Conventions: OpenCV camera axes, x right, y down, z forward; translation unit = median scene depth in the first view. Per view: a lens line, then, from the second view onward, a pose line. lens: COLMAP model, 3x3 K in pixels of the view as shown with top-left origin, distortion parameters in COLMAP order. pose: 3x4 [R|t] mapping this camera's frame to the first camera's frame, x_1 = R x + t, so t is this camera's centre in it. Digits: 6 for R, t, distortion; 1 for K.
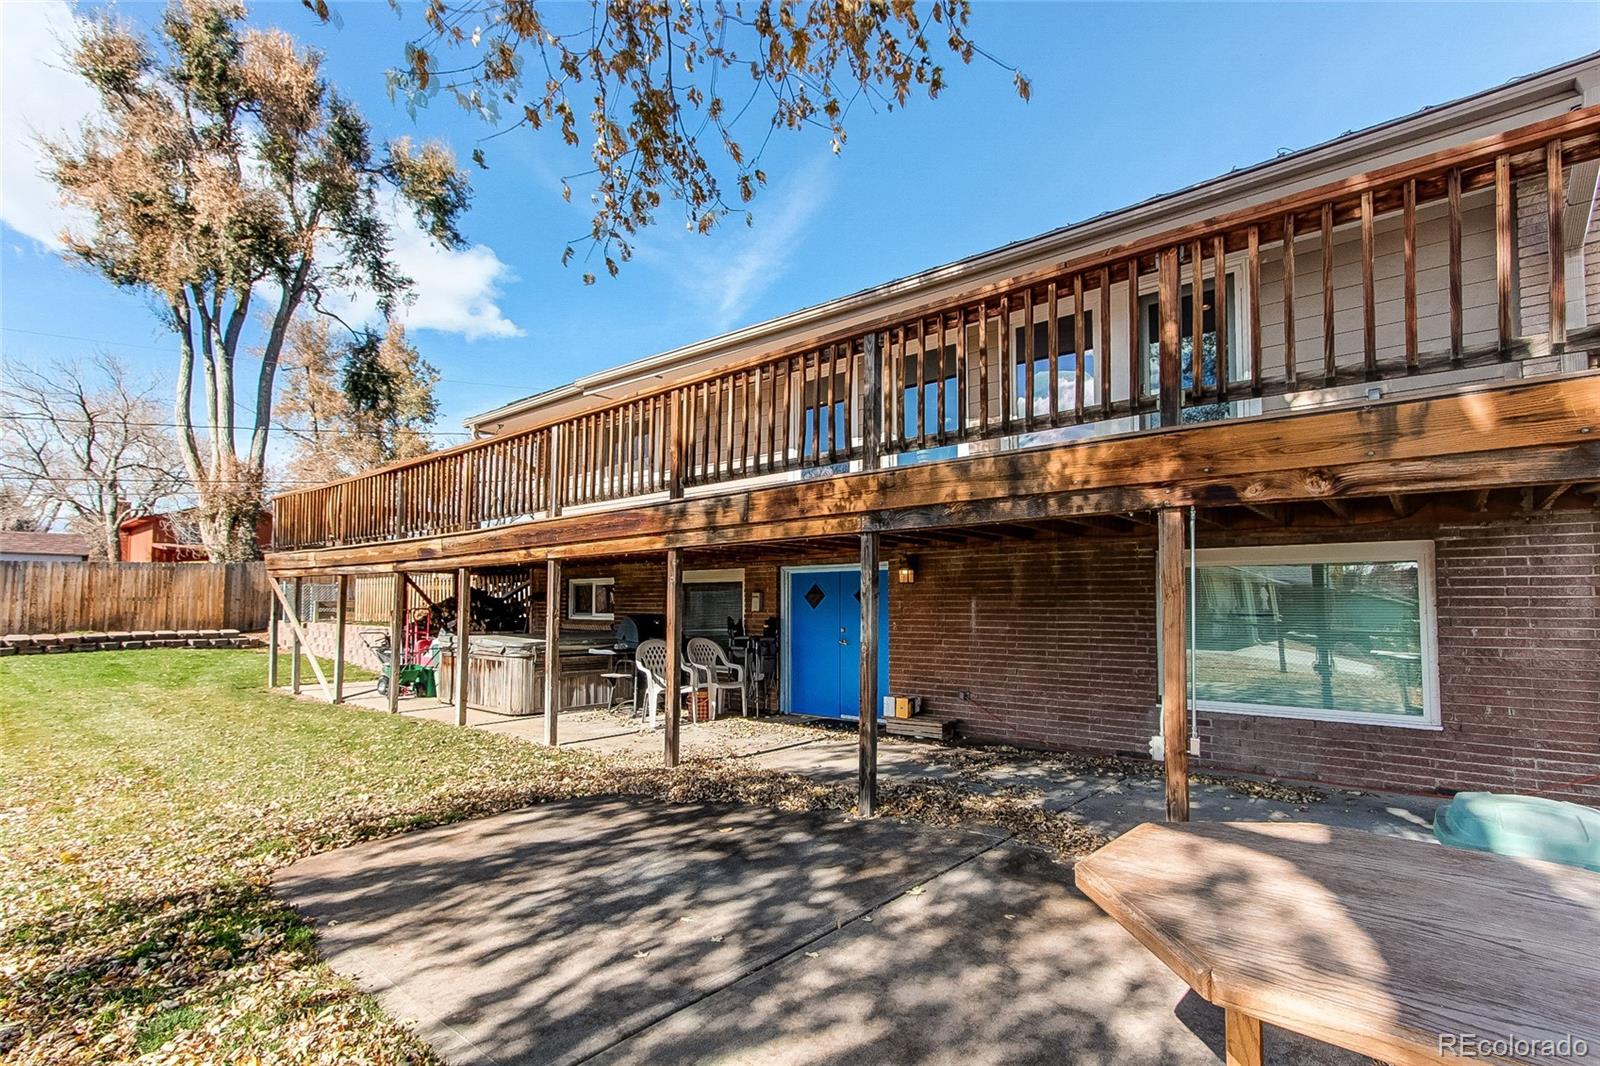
lens RADIAL K [[762.1, 0, 805.3], [0, 762.1, 566.5], [0, 0, 1]] dist [-0.001673, -0.000279]
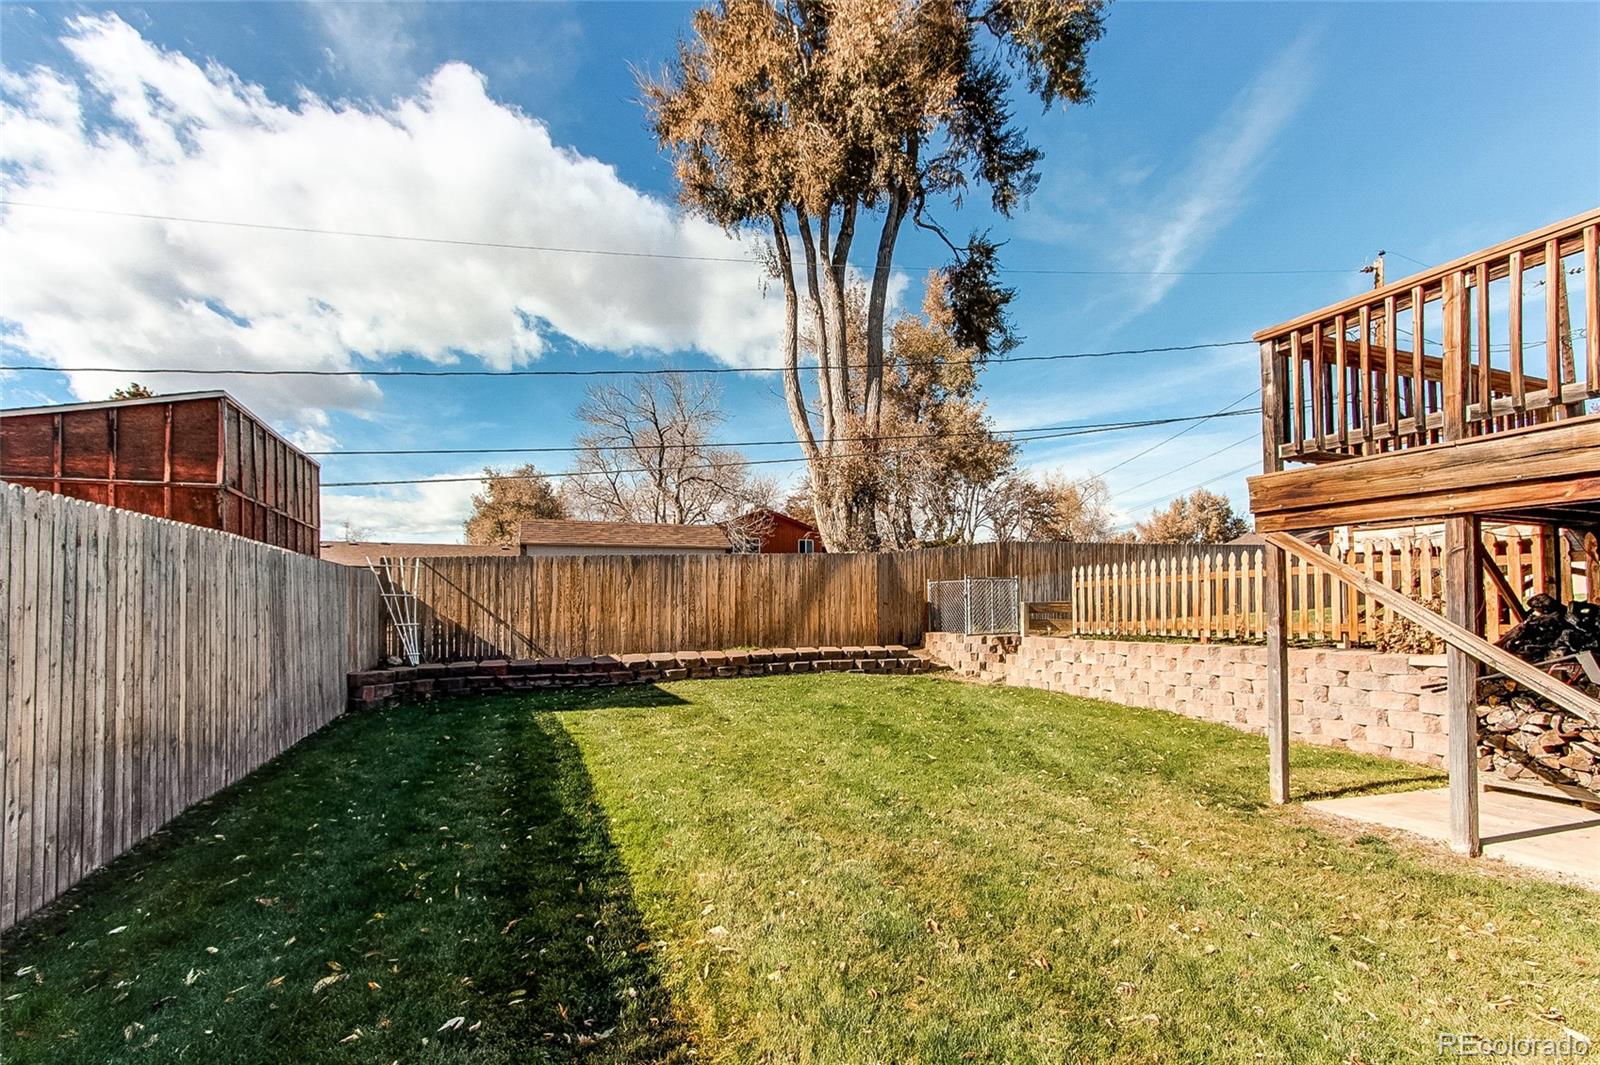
lens RADIAL K [[739.9, 0, 795.3], [0, 739.9, 605.4], [0, 0, 1]] dist [0.000048, -0.000057]
pose [[0.867419, -0.010436, -0.497468, -0.530447], [0.031299, 0.998945, 0.033619, 0.021321], [0.496592, -0.044732, 0.866830, 0.388358]]
